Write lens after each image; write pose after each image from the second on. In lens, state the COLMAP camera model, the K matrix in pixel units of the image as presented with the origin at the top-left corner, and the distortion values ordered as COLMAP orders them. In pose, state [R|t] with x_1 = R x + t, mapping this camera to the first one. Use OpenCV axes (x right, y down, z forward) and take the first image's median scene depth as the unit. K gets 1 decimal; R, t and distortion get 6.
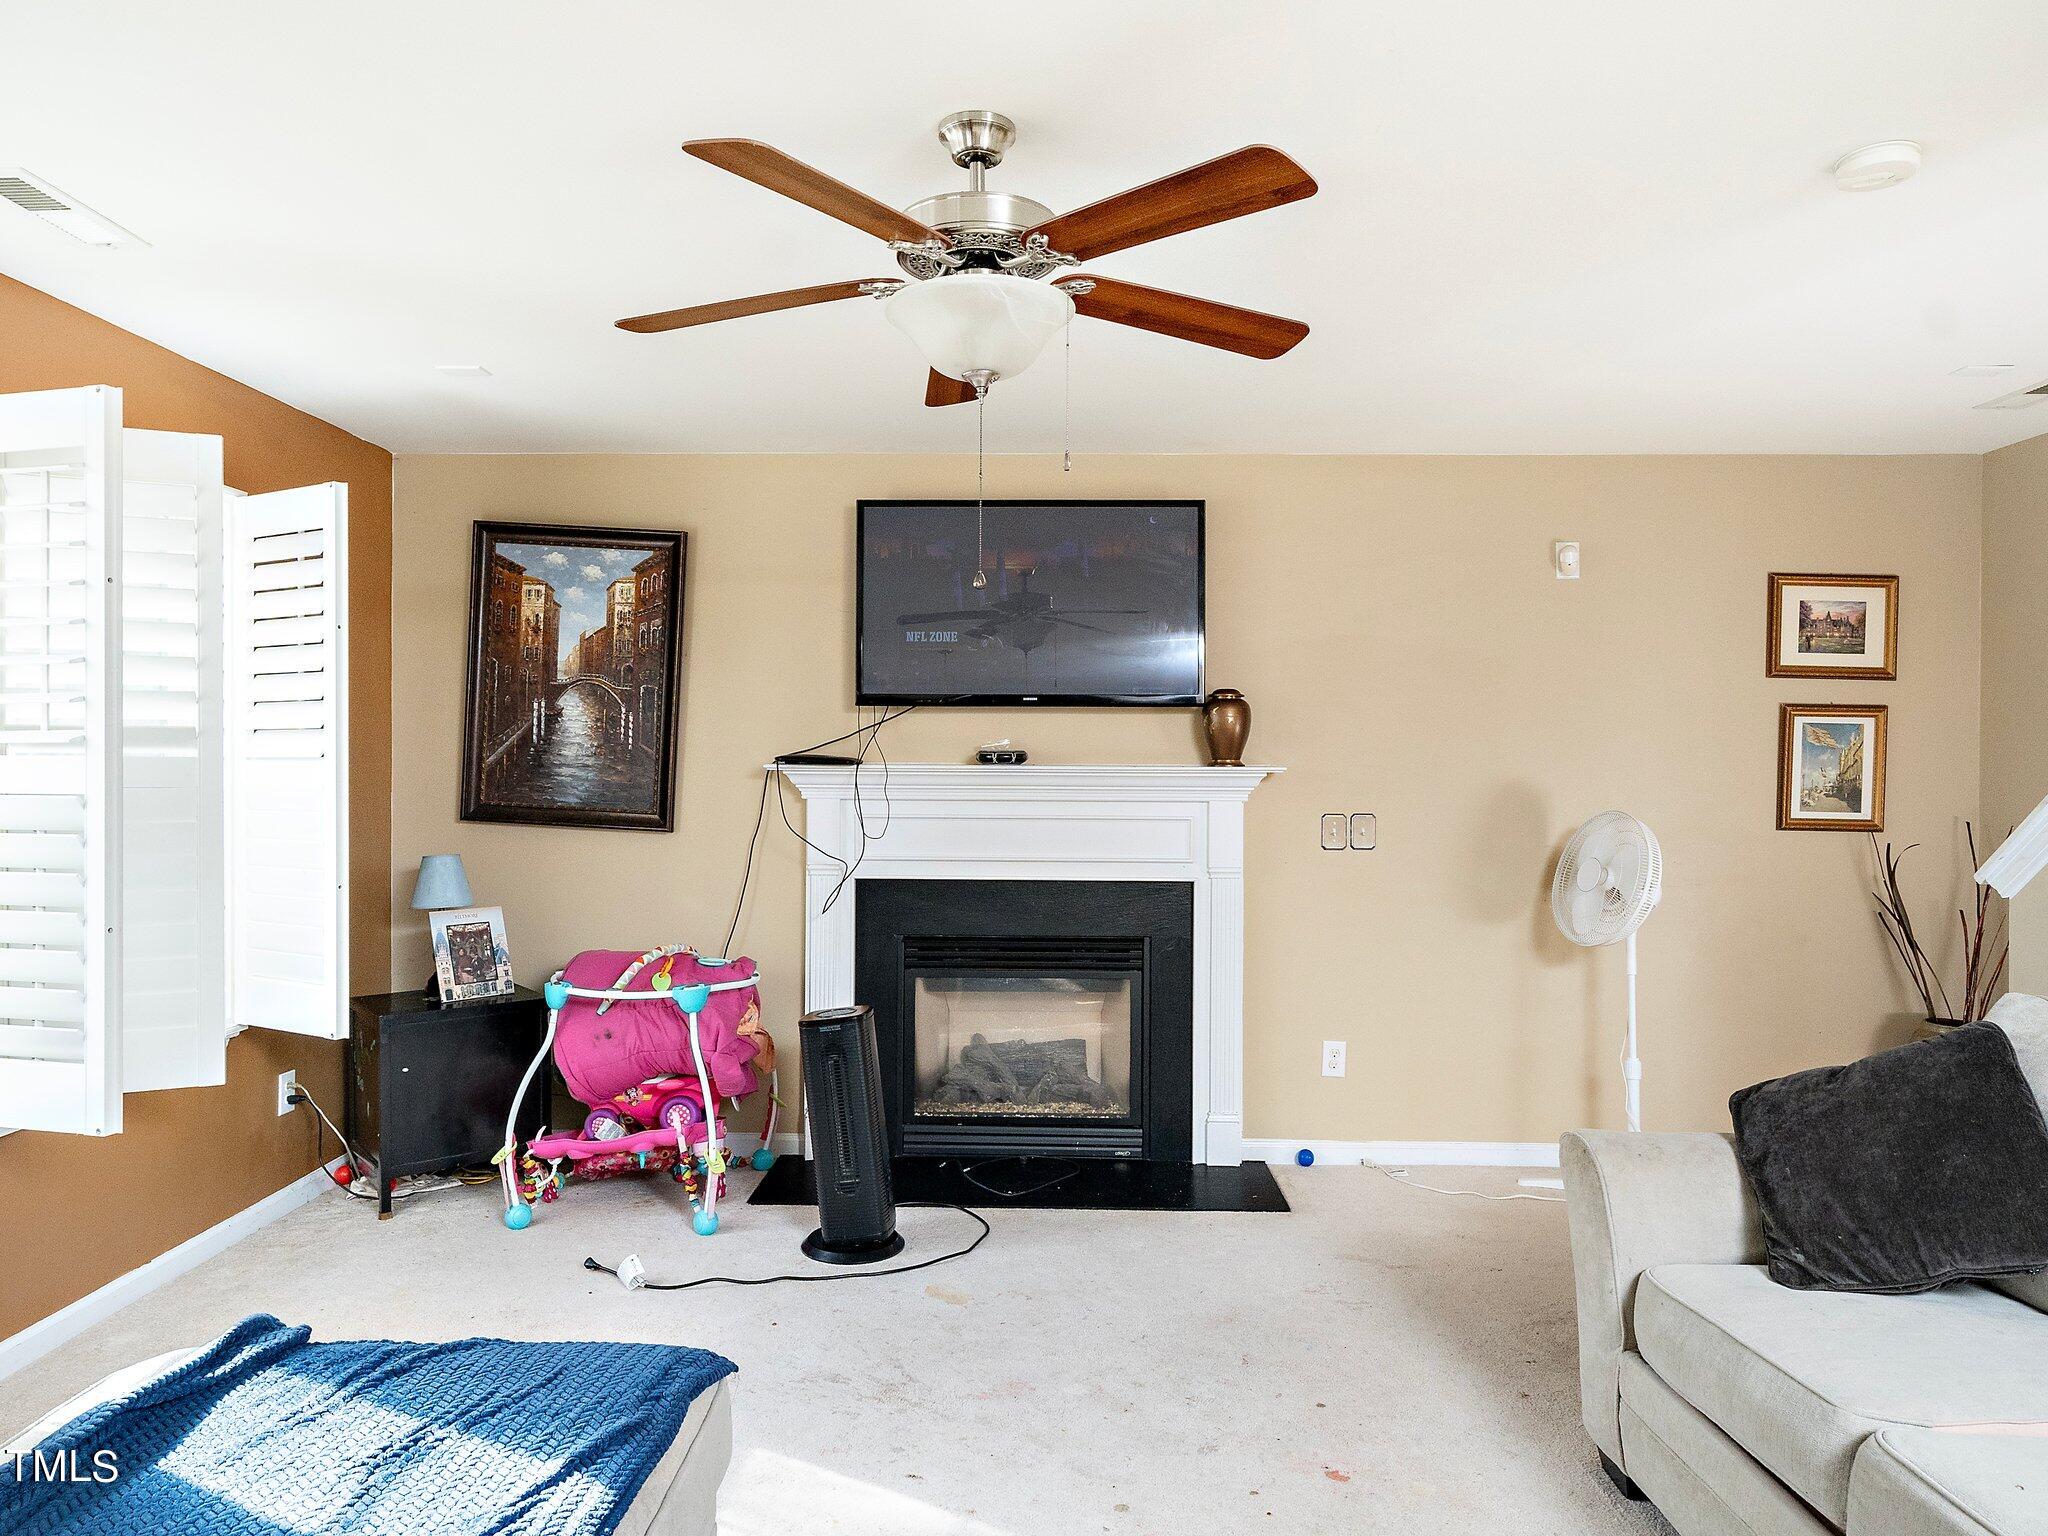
lens RADIAL K [[1229.0, 0, 1014.5], [0, 1229.0, 741.2], [0, 0, 1]] dist [0.004545, 0.001511]
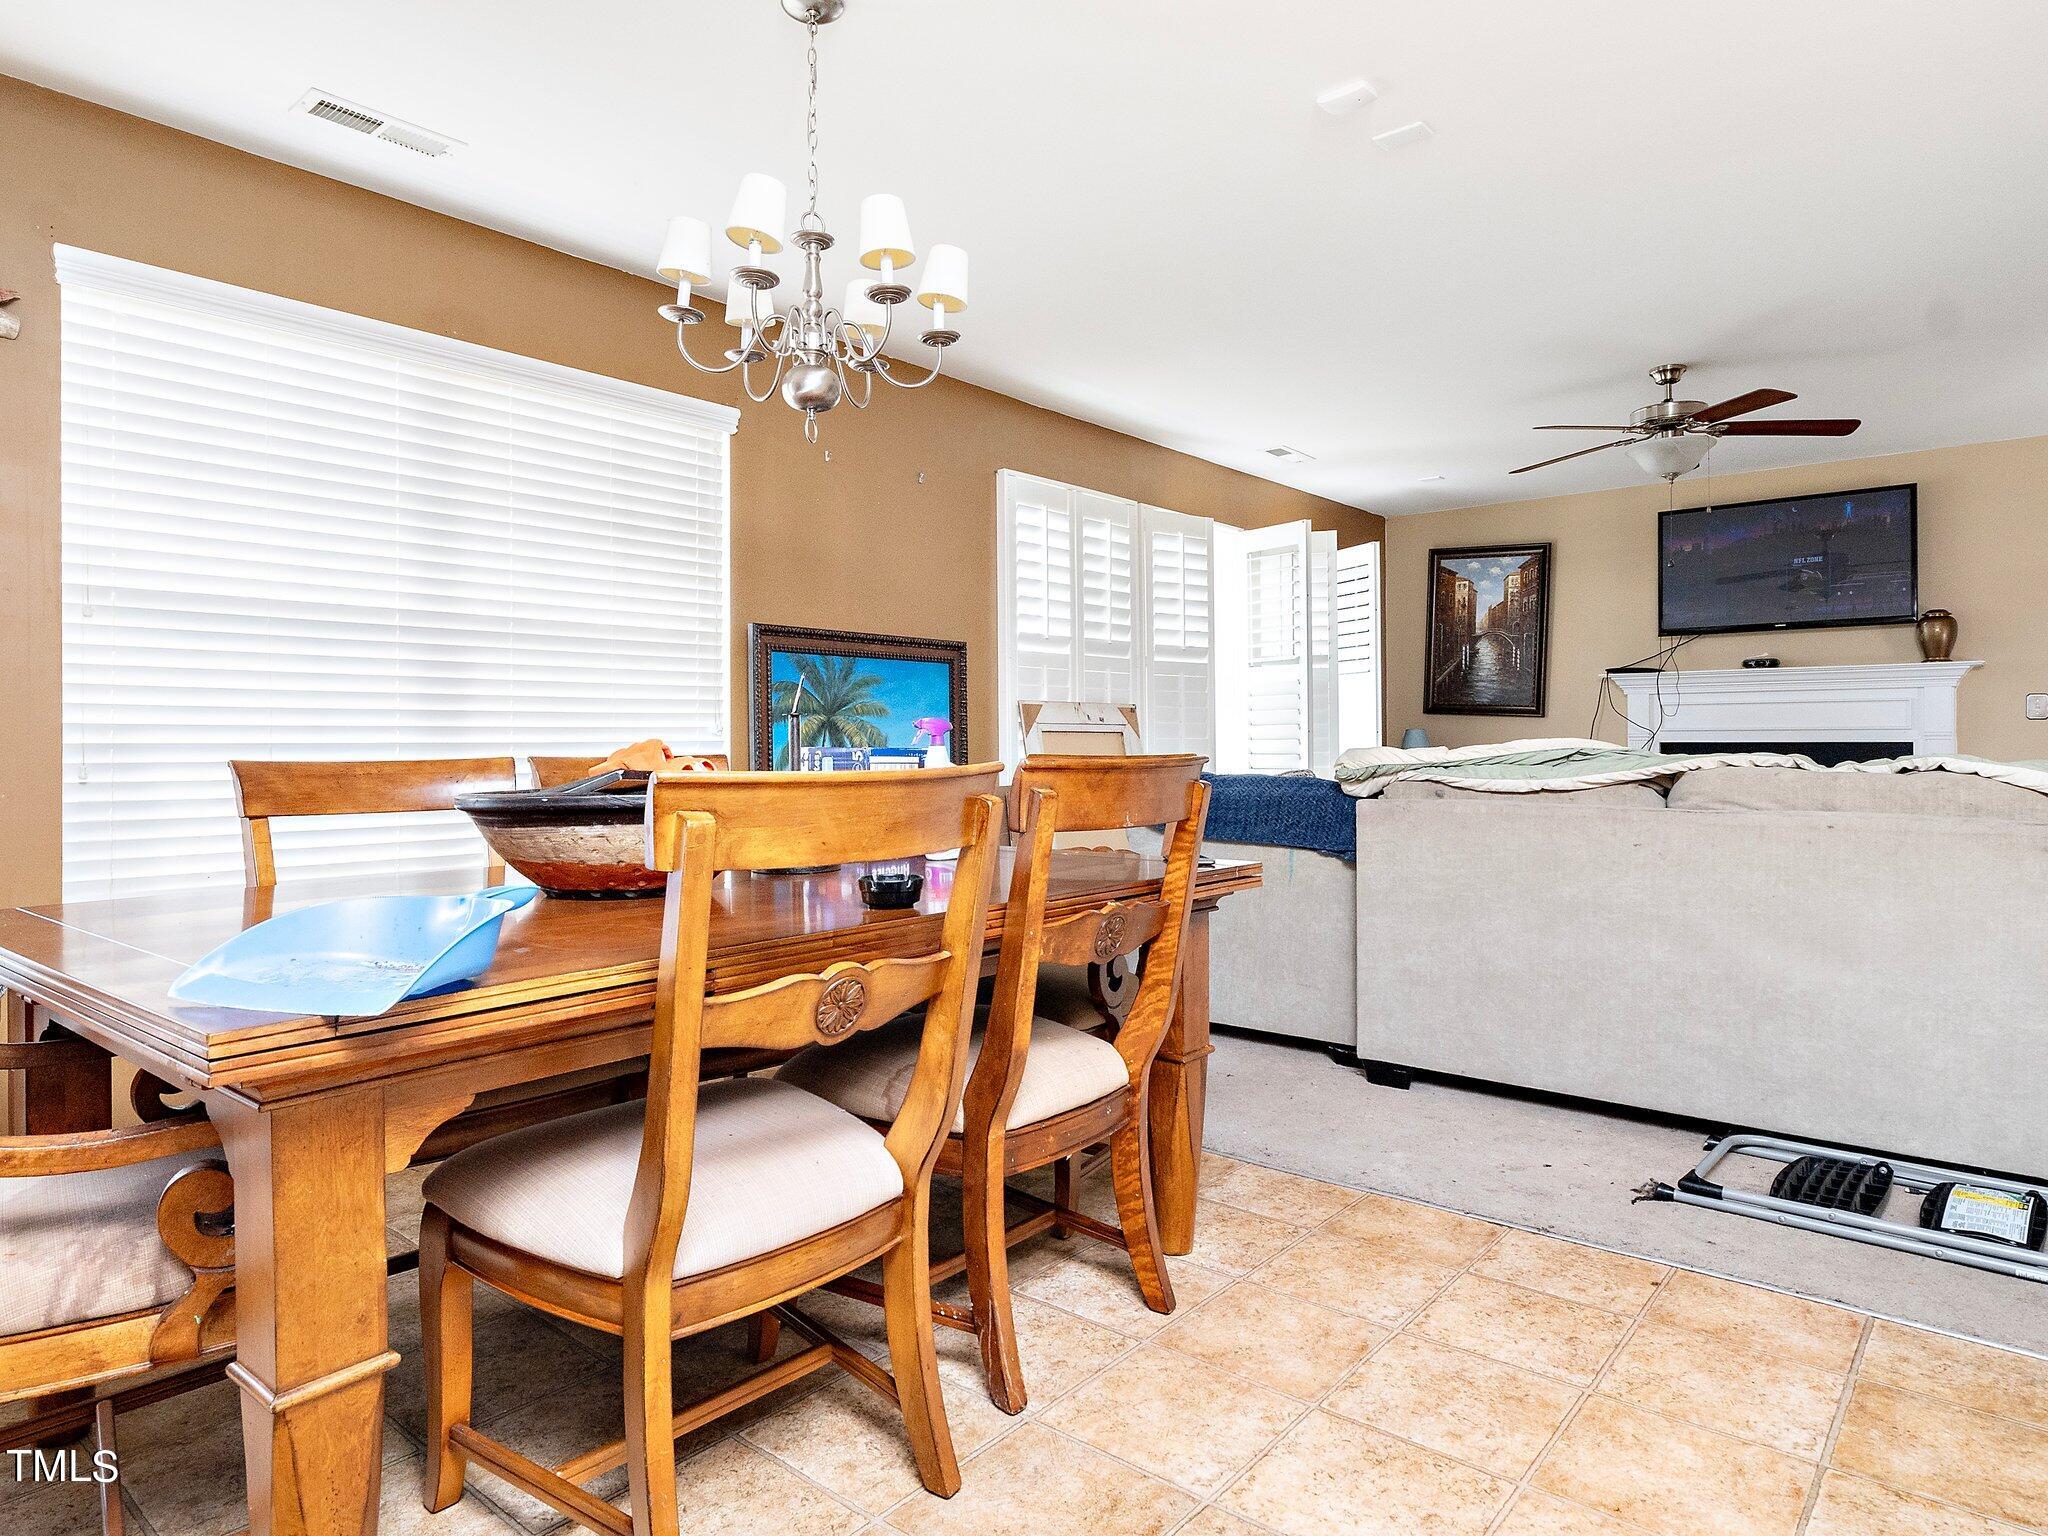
lens RADIAL K [[1229.0, 0, 1014.5], [0, 1229.0, 741.2], [0, 0, 1]] dist [0.004545, 0.001511]
pose [[0.768056, -0.006742, -0.640347, 0.261654], [0.012431, 0.999913, 0.004382, 0.092598], [0.640262, -0.011326, 0.768073, -0.819456]]
